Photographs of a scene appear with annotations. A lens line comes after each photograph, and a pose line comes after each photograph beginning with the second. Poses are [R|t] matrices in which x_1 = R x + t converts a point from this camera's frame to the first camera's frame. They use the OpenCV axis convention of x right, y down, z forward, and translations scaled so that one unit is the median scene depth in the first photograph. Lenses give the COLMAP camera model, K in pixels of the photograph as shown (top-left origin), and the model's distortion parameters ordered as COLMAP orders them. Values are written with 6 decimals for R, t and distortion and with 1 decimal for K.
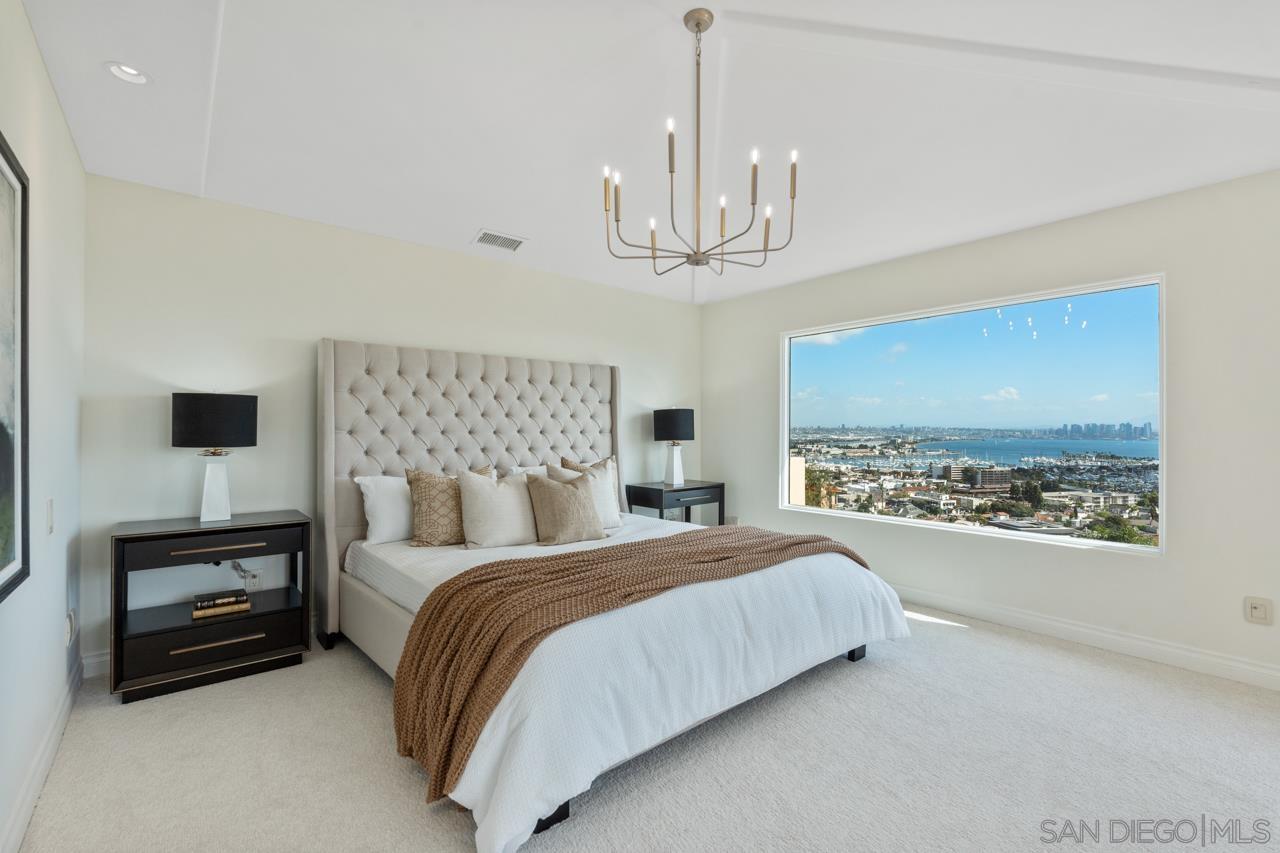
lens RADIAL K [[560.8, 0, 640.0], [0, 560.8, 426.5], [0, 0, 1]] dist [-0.001895, -0.000206]
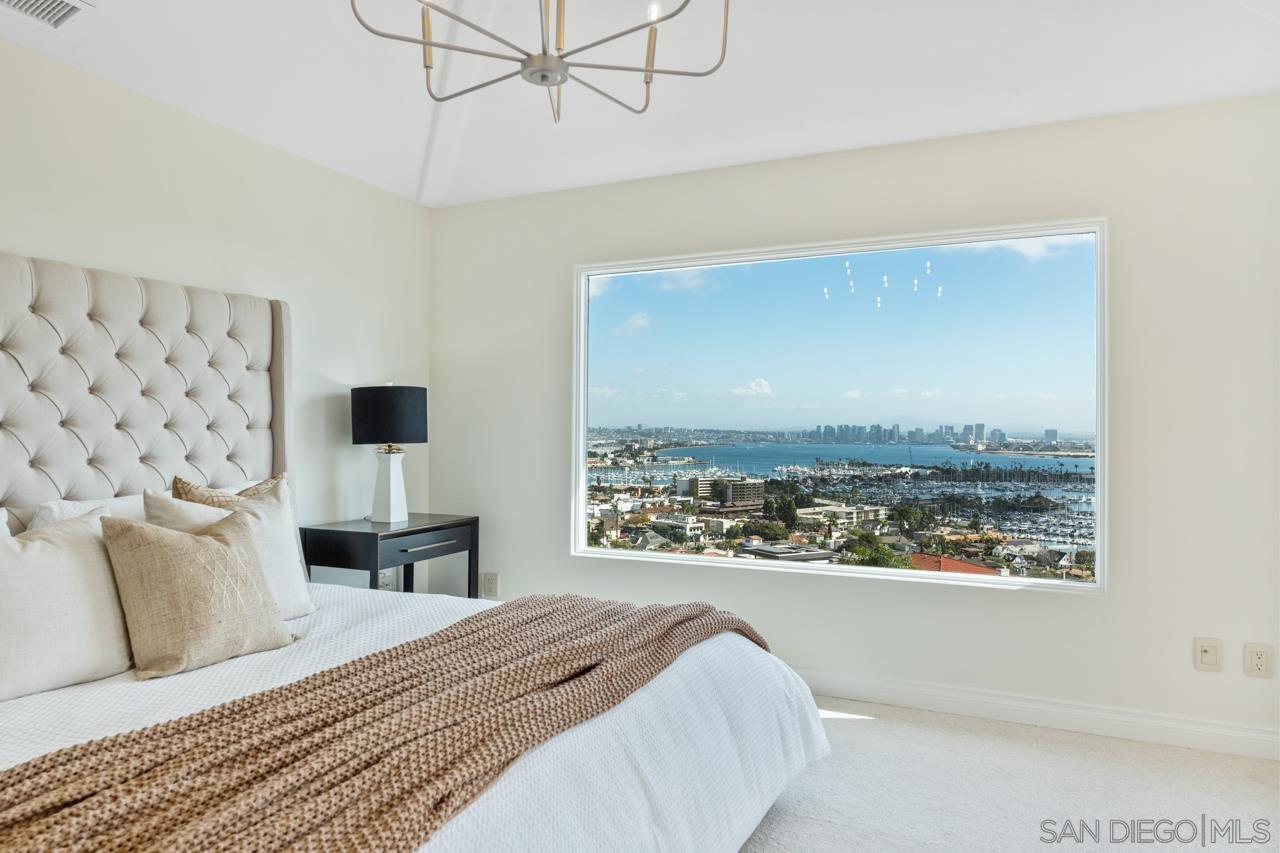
lens RADIAL K [[829.2, 0, 640.0], [0, 829.2, 426.5], [0, 0, 1]] dist [-0.002594, 0.001240]
pose [[0.905107, 0.005922, 0.425143, -0.076637], [-0.006134, 0.999981, -0.000870, 0.008767], [-0.425140, -0.001821, 0.905126, 0.184310]]
